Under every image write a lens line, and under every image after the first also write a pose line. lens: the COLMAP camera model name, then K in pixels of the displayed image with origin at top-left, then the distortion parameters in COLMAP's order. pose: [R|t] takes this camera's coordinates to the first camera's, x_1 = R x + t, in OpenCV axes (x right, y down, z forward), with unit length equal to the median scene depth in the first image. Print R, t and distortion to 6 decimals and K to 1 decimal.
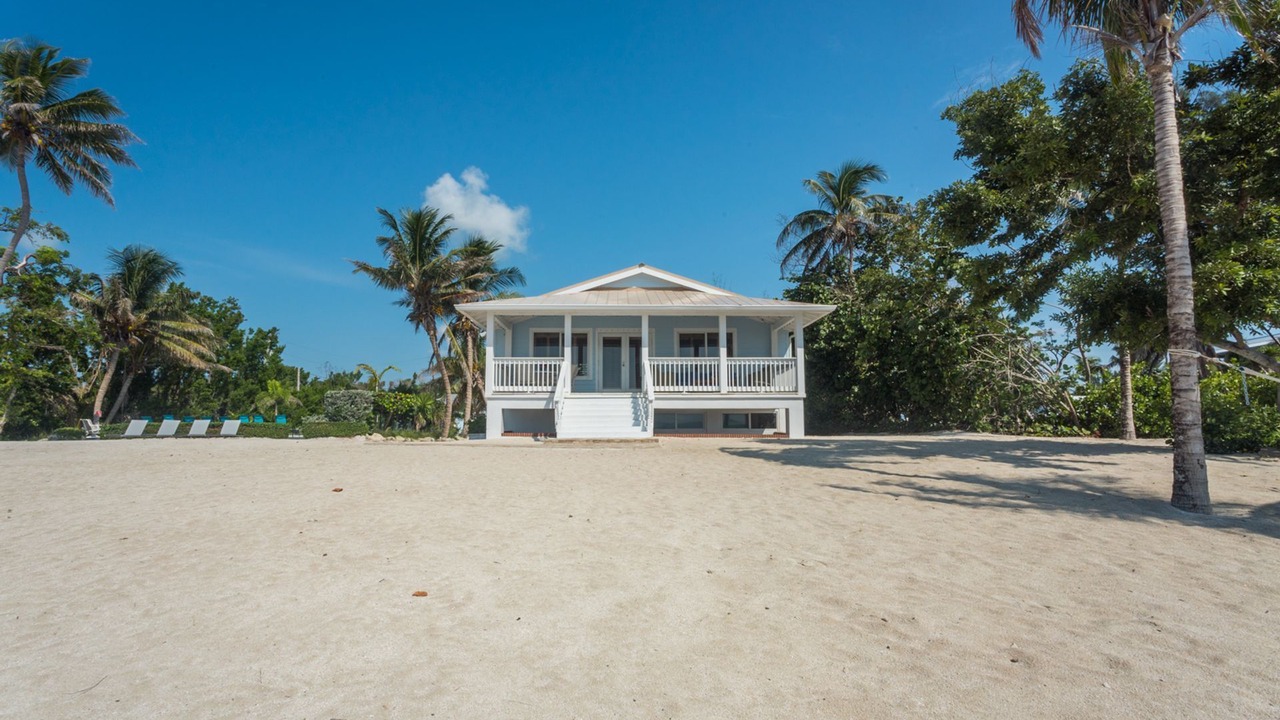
lens RADIAL K [[608.2, 0, 640.0], [0, 608.2, 360.0], [0, 0, 1]] dist [0.001793, 0.000627]
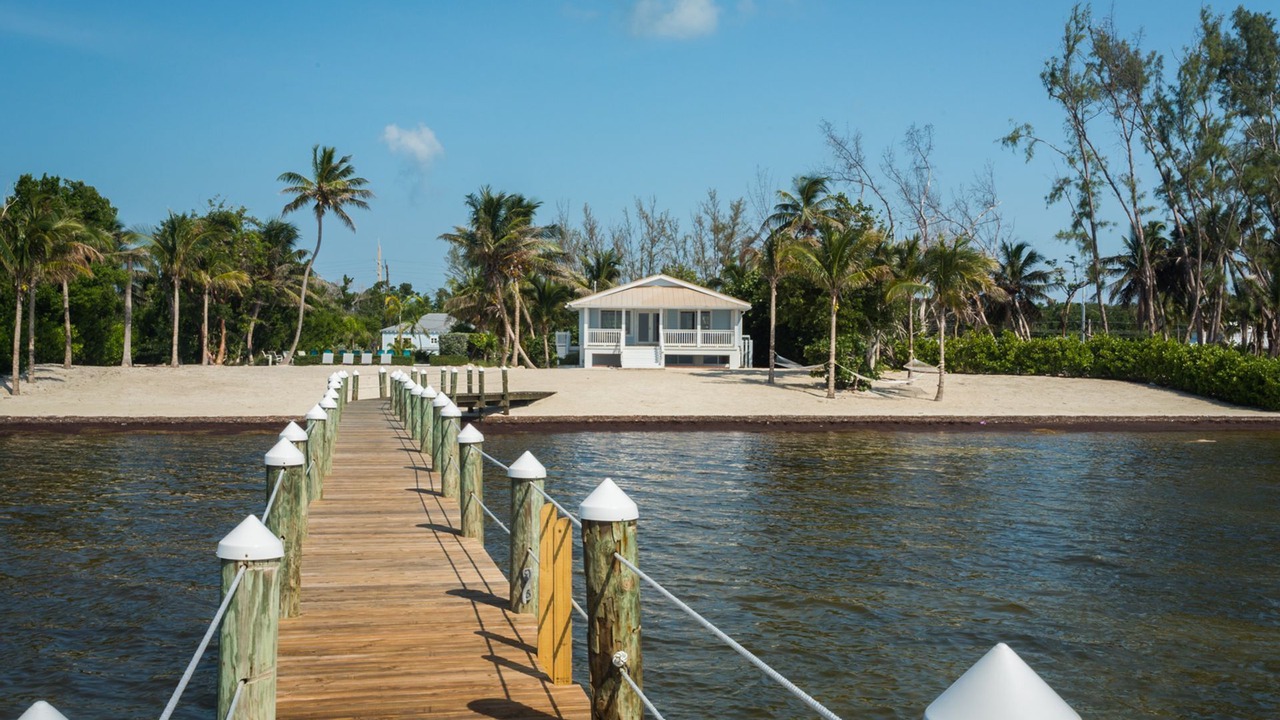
lens RADIAL K [[1335.6, 0, 640.0], [0, 1335.6, 360.0], [0, 0, 1]] dist [0.007993, 0.016787]
pose [[0.999761, 0.010643, -0.019110, 0.022910], [-0.008352, 0.993194, 0.116170, -0.406567], [0.020216, -0.115983, 0.993045, -3.353309]]
